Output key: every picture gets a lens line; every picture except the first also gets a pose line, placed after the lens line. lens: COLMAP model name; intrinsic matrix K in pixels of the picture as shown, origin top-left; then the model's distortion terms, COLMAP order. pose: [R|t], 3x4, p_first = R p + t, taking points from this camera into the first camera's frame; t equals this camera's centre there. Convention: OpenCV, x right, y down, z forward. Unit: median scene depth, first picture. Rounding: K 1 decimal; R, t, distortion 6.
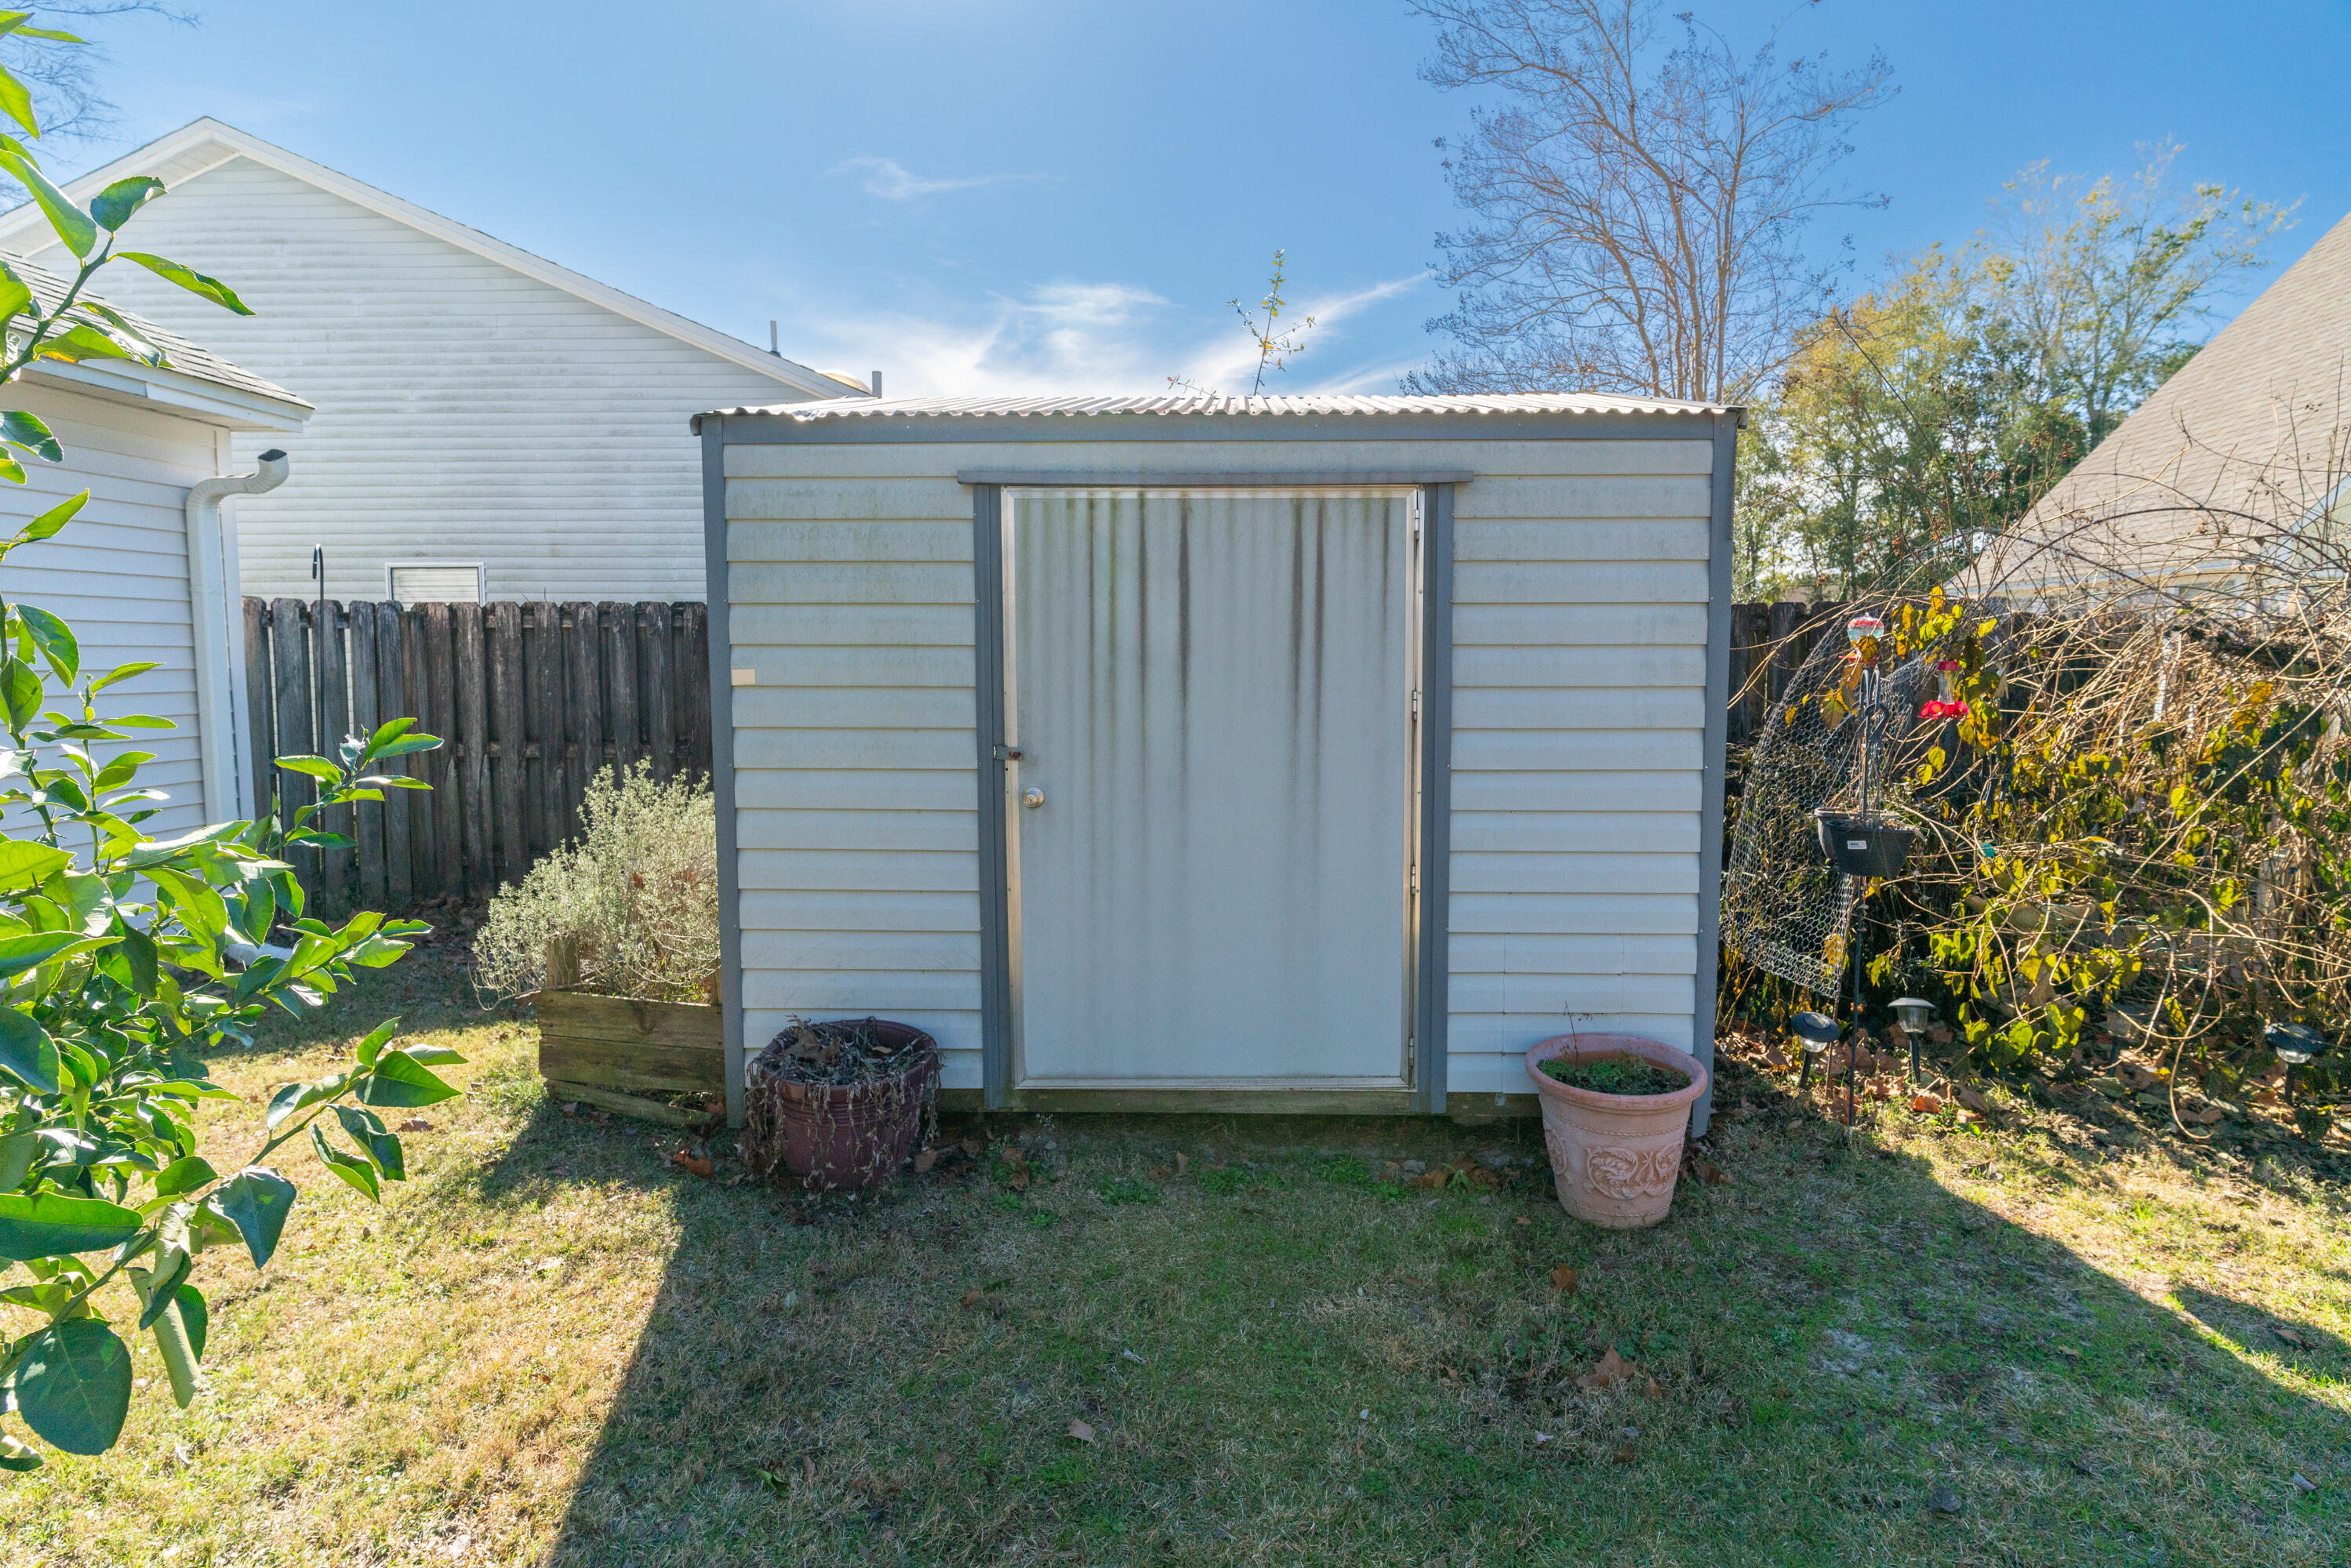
lens RADIAL K [[1140.9, 0, 1174.7], [0, 1140.9, 743.0], [0, 0, 1]] dist [-0.000258, 0.000076]
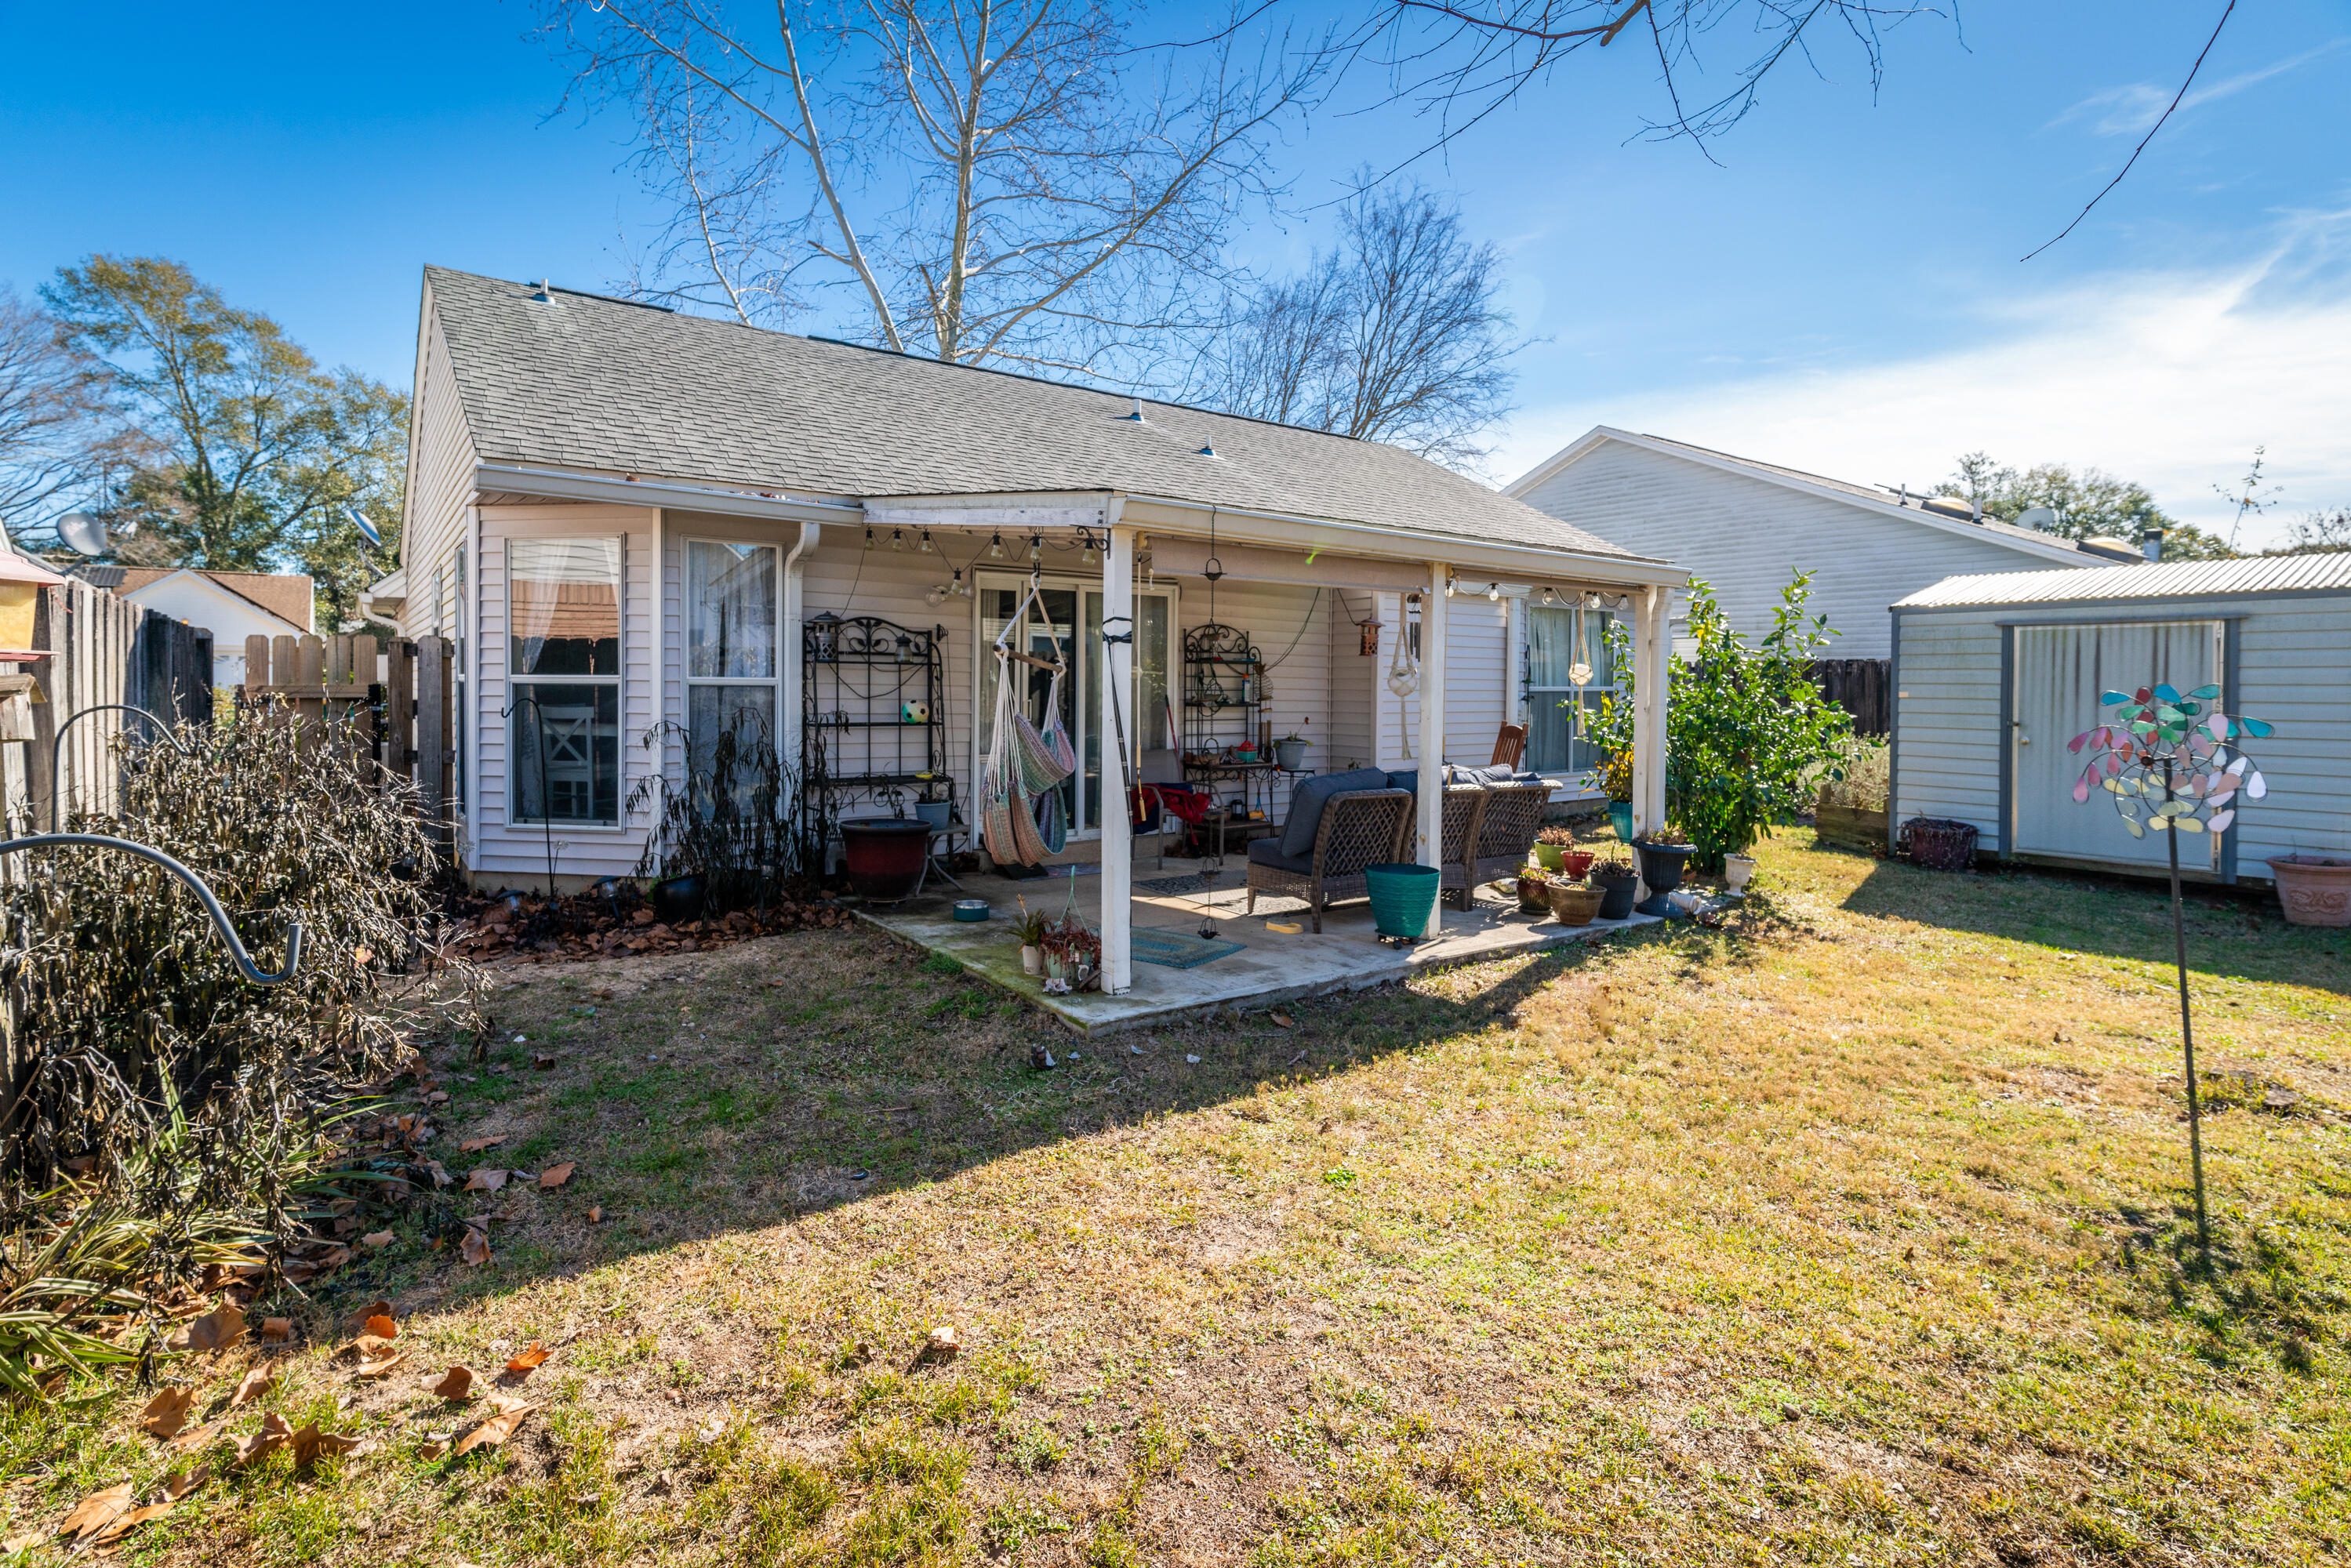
lens RADIAL K [[1110.1, 0, 1170.4], [0, 1110.1, 712.6], [0, 0, 1]] dist [0.004802, 0.000548]
pose [[0.600245, 0.024266, -0.799448, 0.569987], [-0.064283, 0.997770, -0.017980, 0.118420], [0.797228, 0.062183, 0.600467, -1.625755]]
